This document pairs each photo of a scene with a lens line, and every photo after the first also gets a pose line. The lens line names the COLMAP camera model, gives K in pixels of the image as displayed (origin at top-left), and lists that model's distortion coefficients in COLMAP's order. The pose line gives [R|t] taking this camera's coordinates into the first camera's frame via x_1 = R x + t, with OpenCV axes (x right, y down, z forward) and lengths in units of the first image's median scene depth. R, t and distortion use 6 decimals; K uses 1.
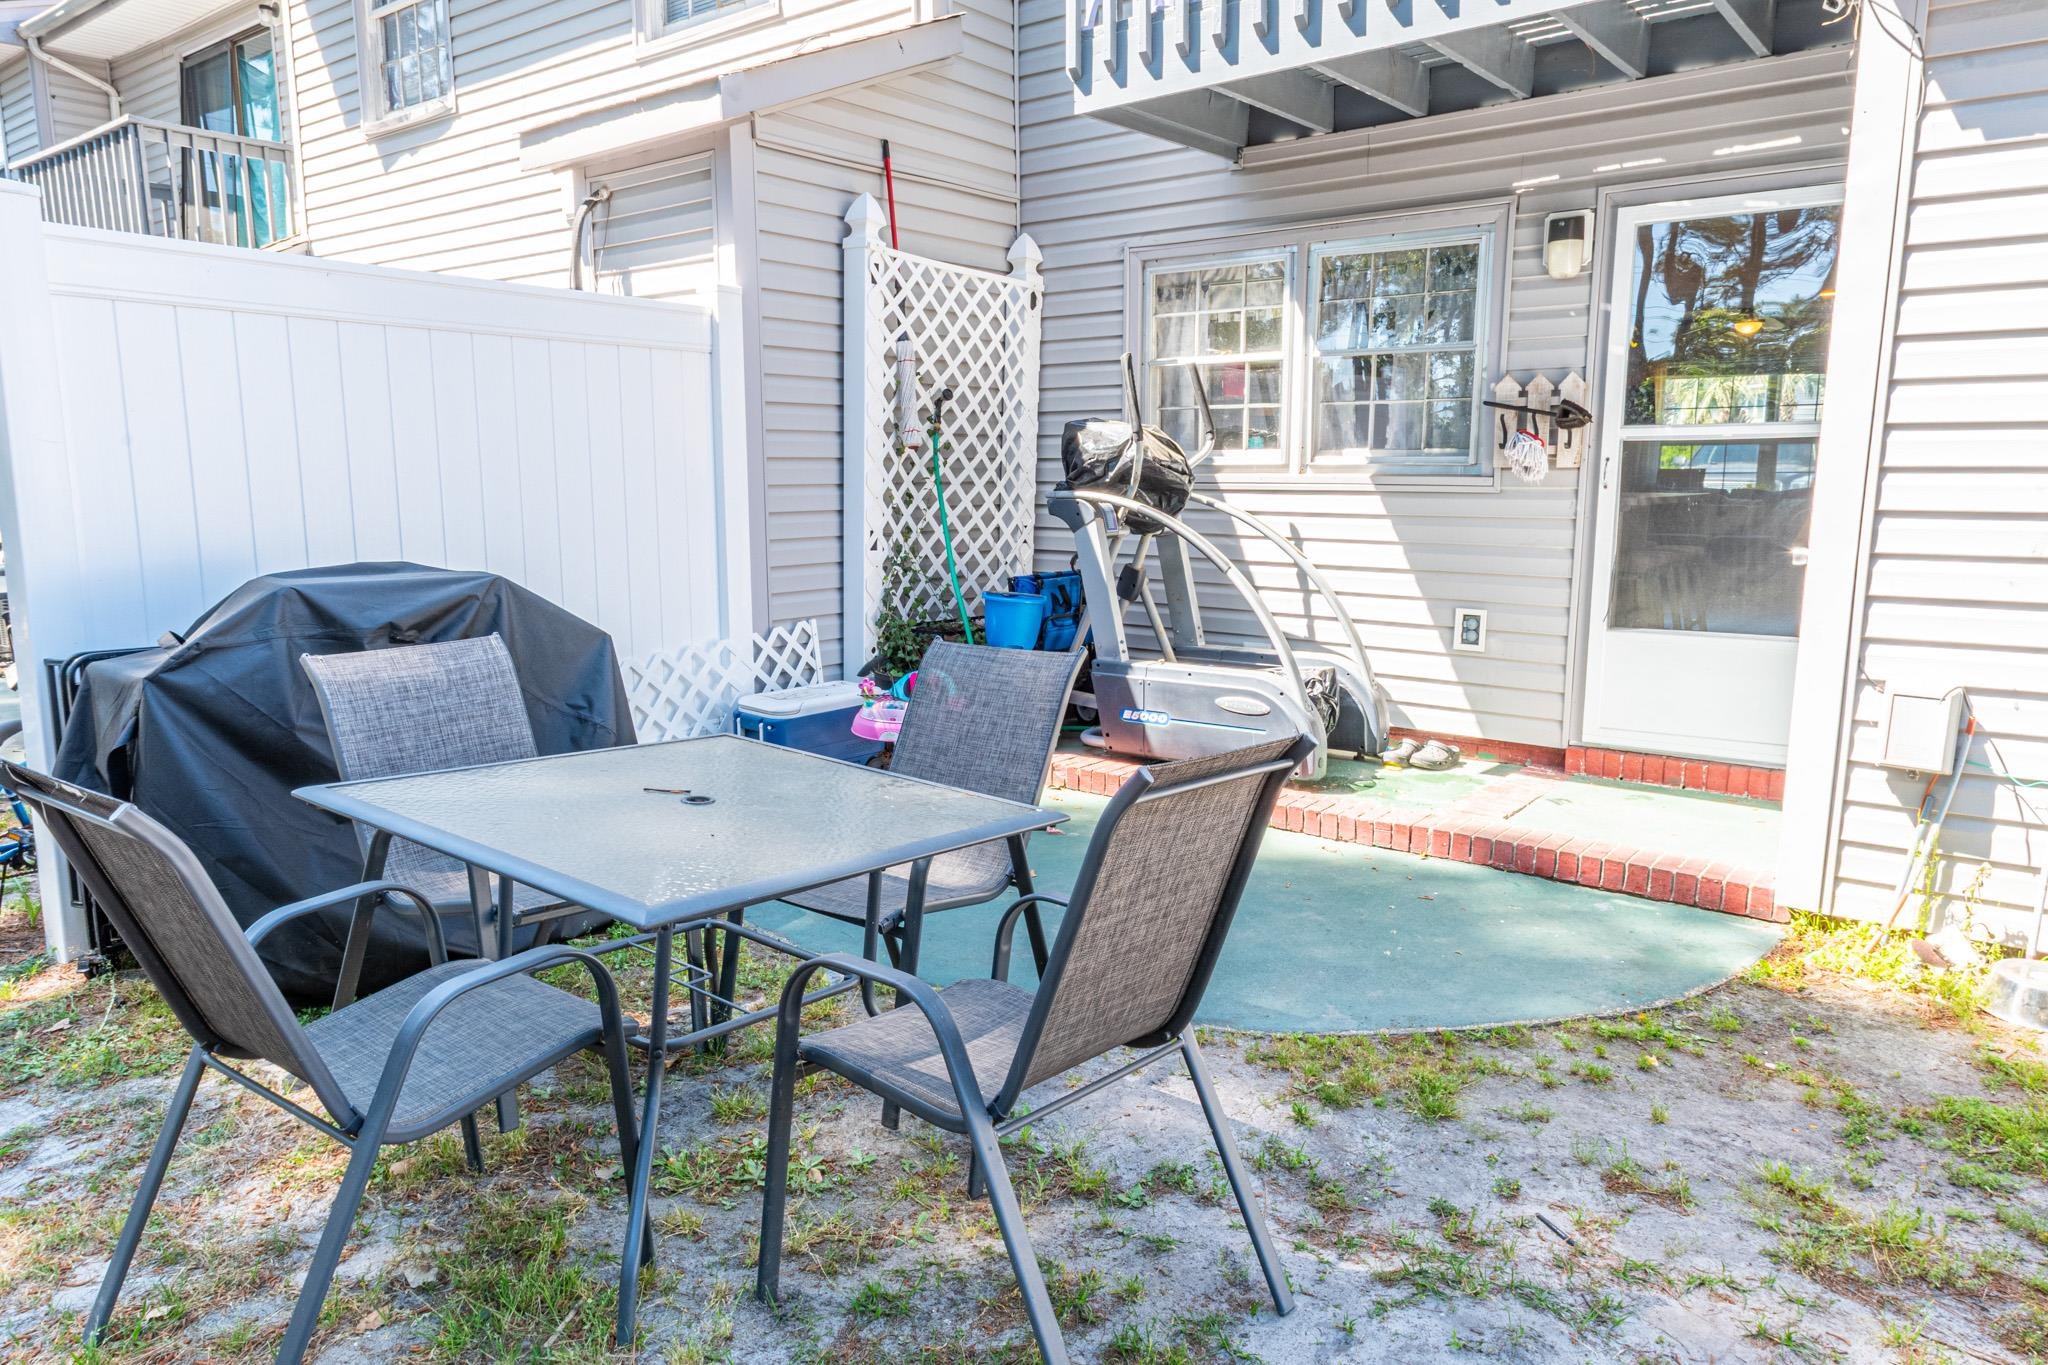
lens RADIAL K [[1358.0, 0, 1020.3], [0, 1358.0, 703.3], [0, 0, 1]] dist [0.007064, 0.008442]
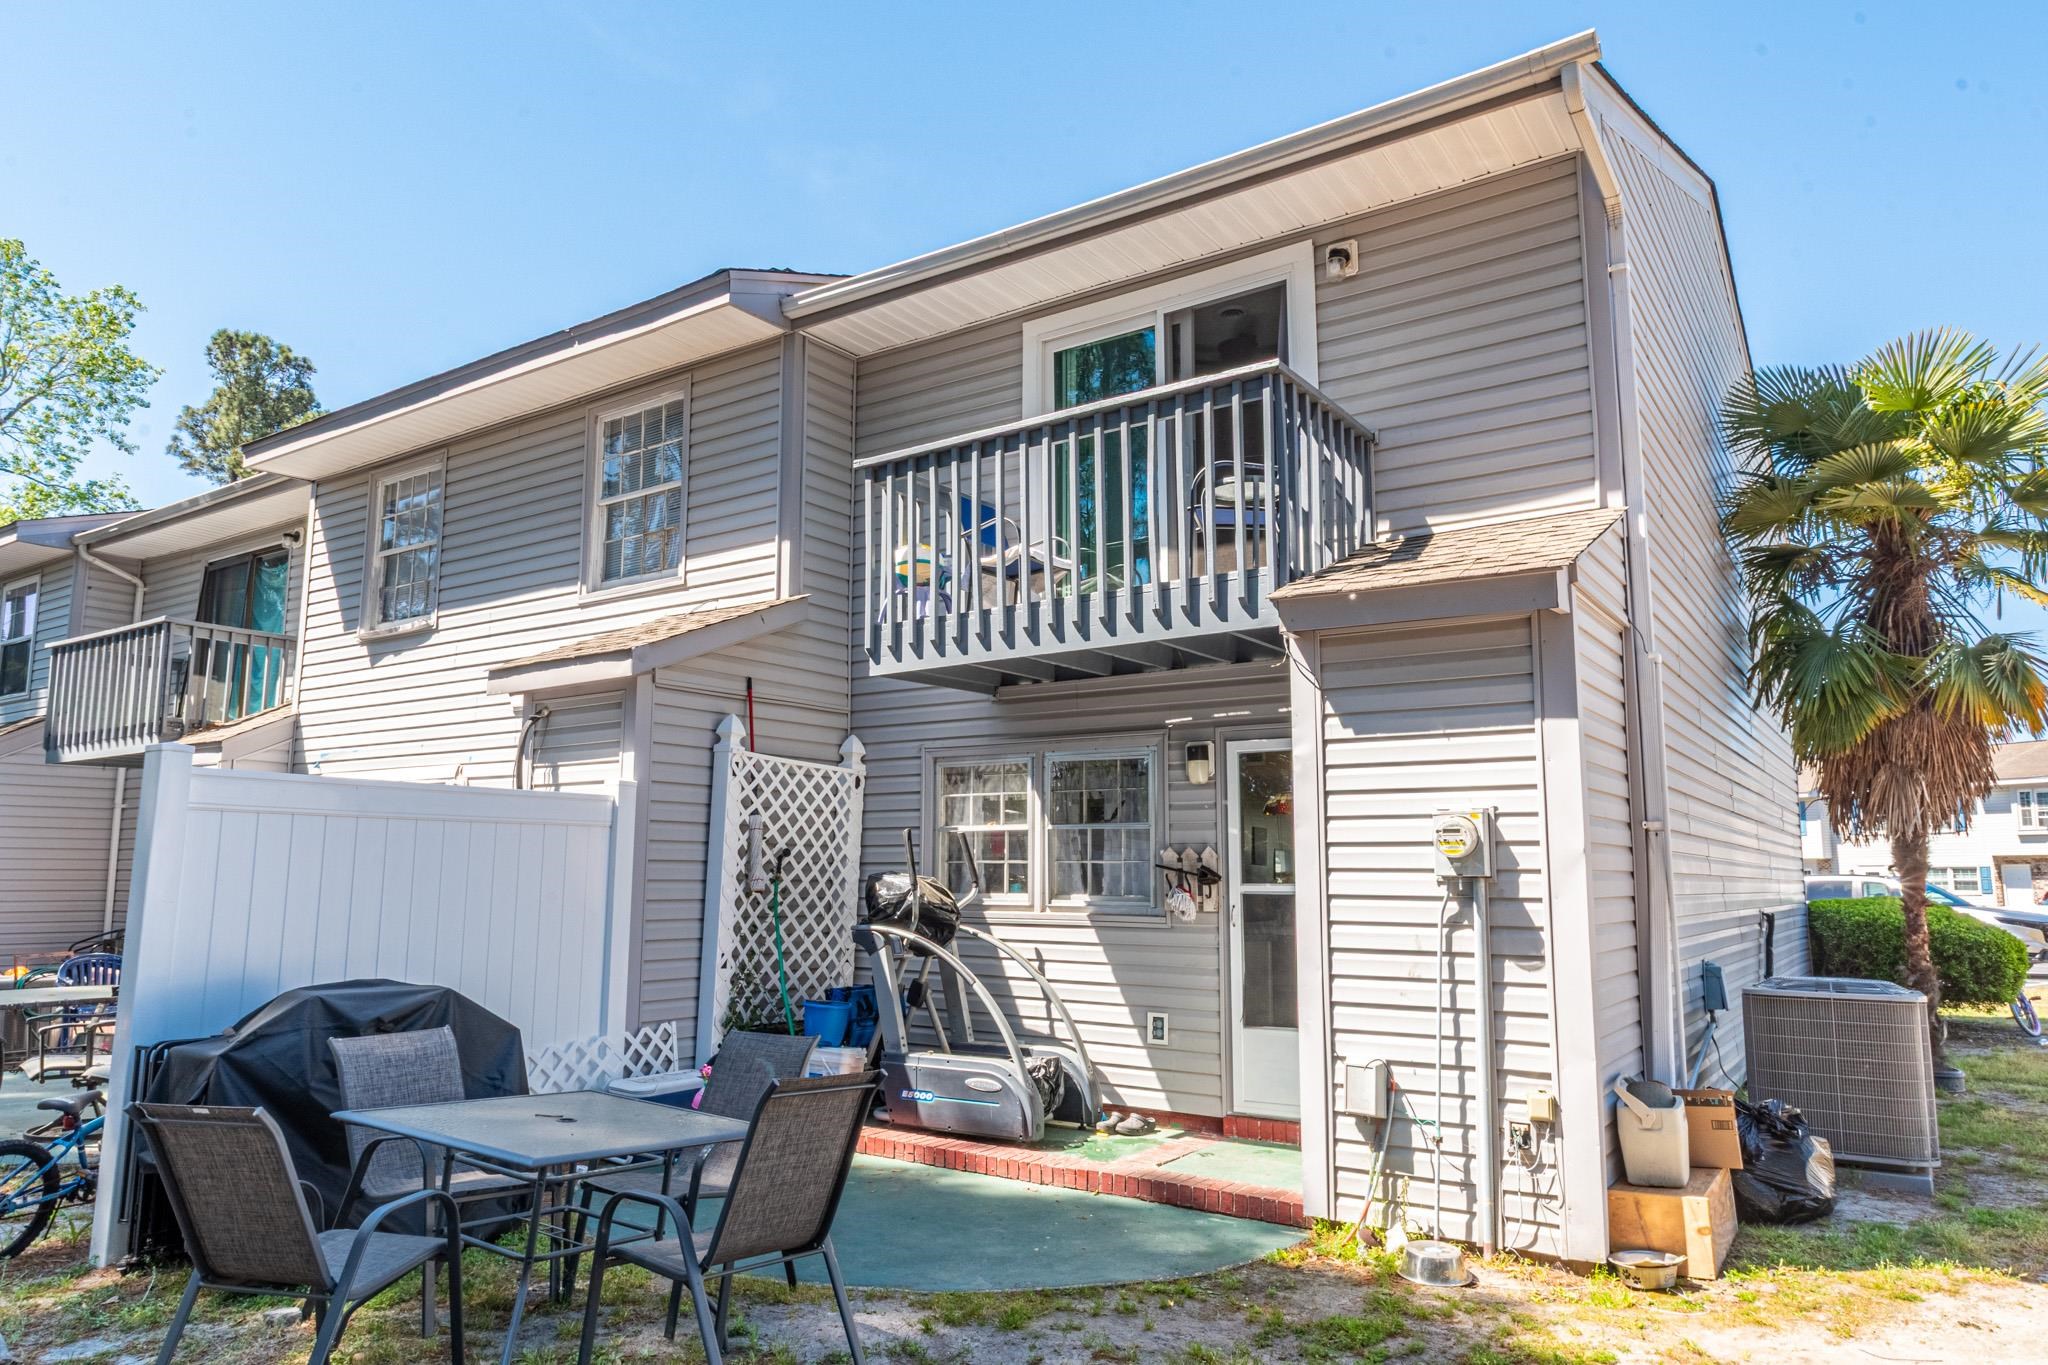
lens RADIAL K [[1358.0, 0, 1024.9], [0, 1358.0, 695.9], [0, 0, 1]] dist [0.007064, 0.008442]
pose [[0.997953, 0.014208, 0.062361, 0.110446], [0.005174, 0.953885, -0.300128, 0.037755], [-0.063749, 0.299836, 0.951858, -0.407432]]
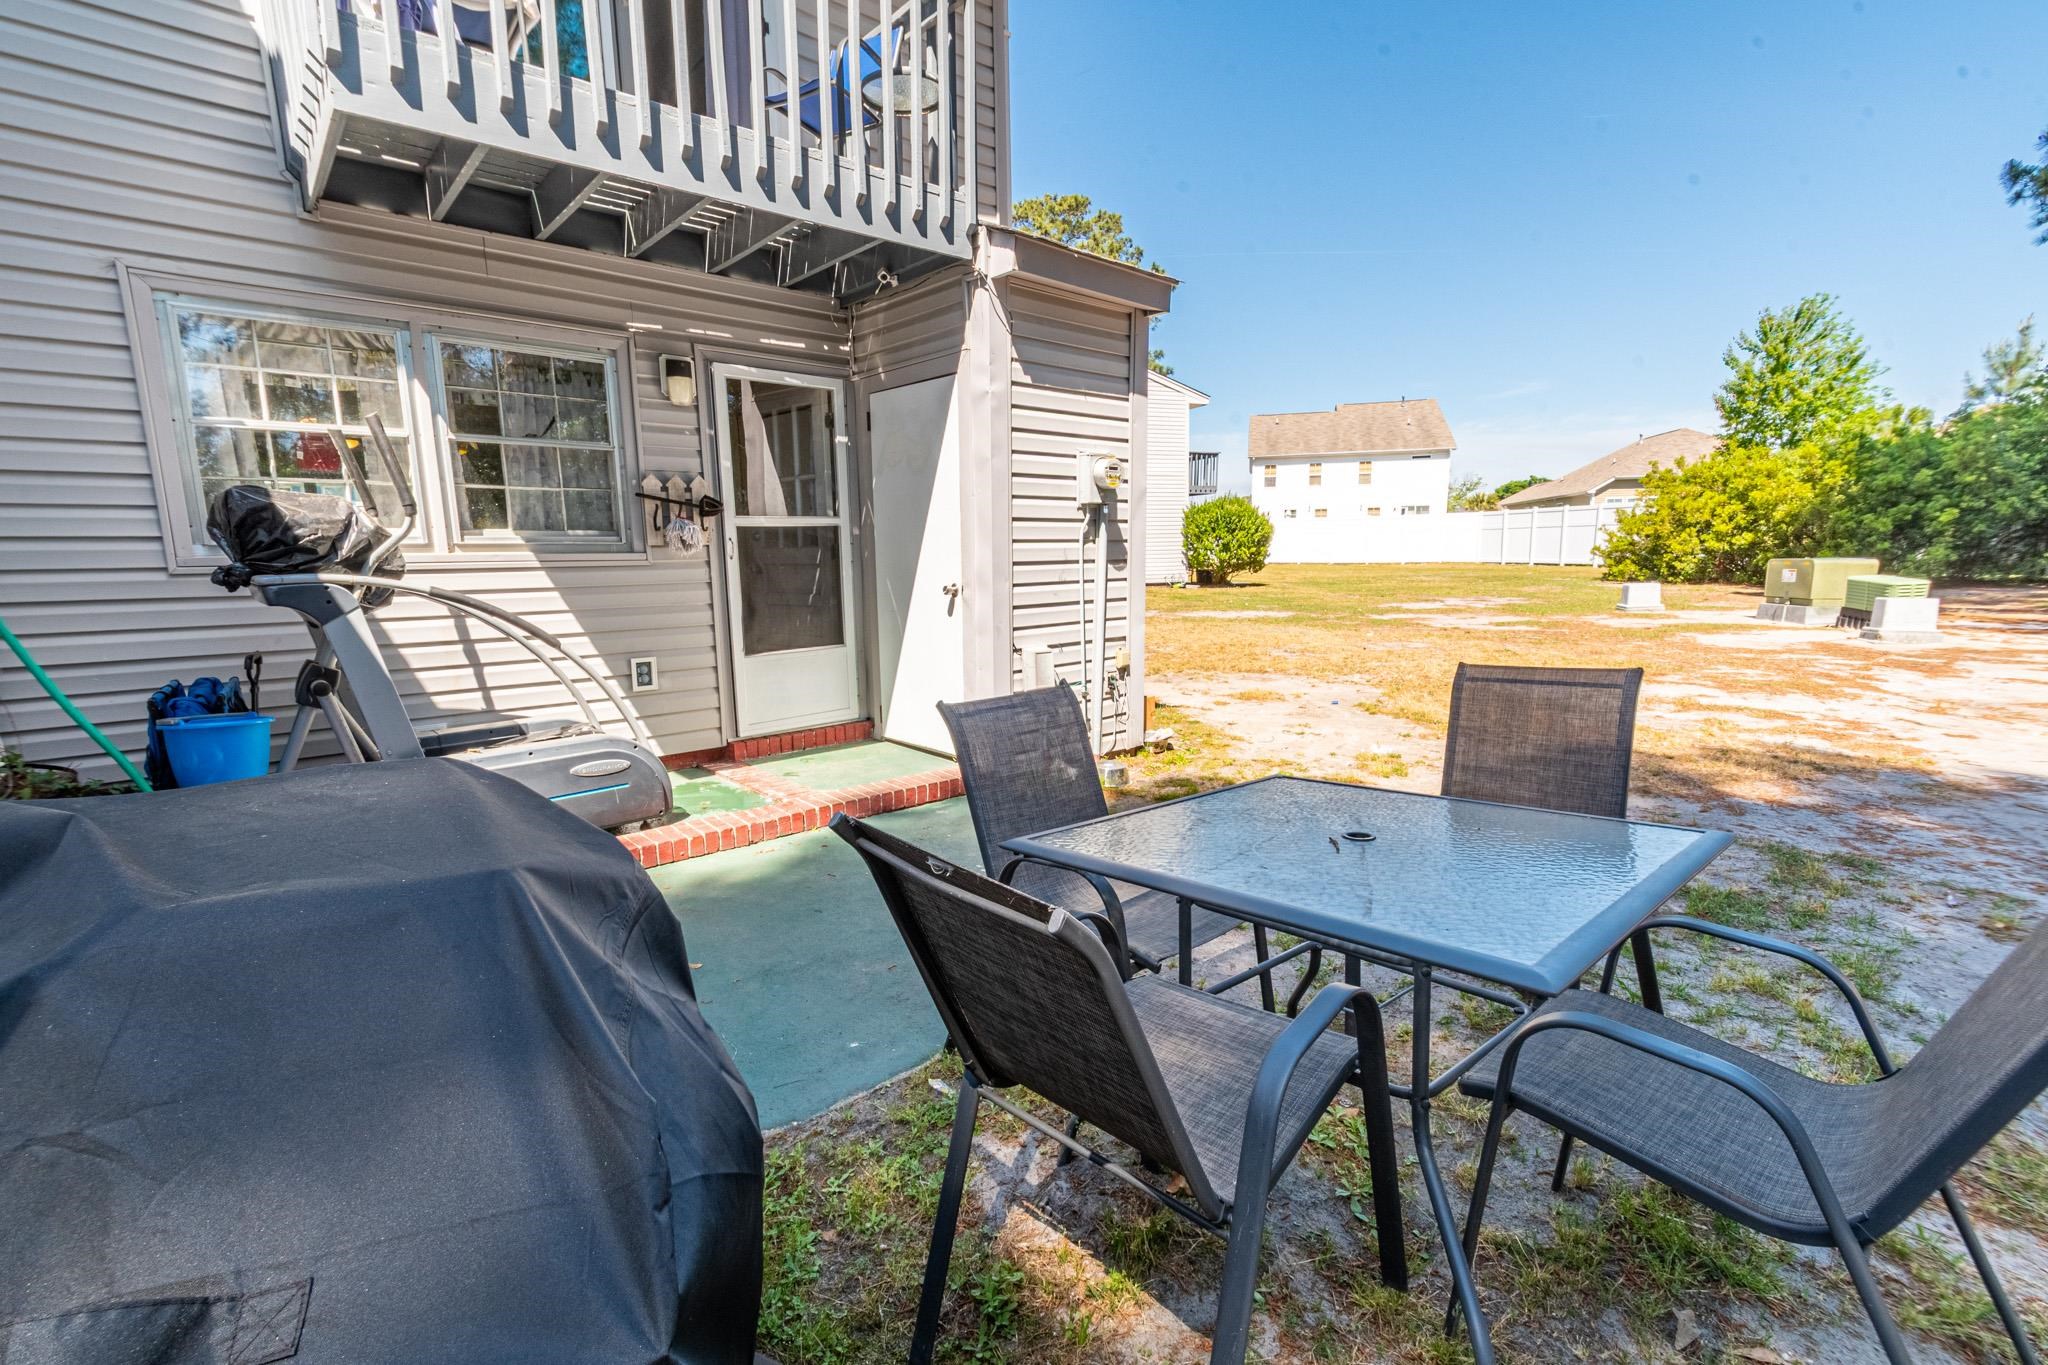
lens RADIAL K [[894.0, 0, 1029.6], [0, 894.0, 688.8], [0, 0, 1]] dist [0.010620, -0.001401]
pose [[0.170081, -0.155505, 0.973083, -0.430595], [0.184268, 0.975072, 0.123615, -0.079894], [-0.968048, 0.158284, 0.194496, 0.510235]]
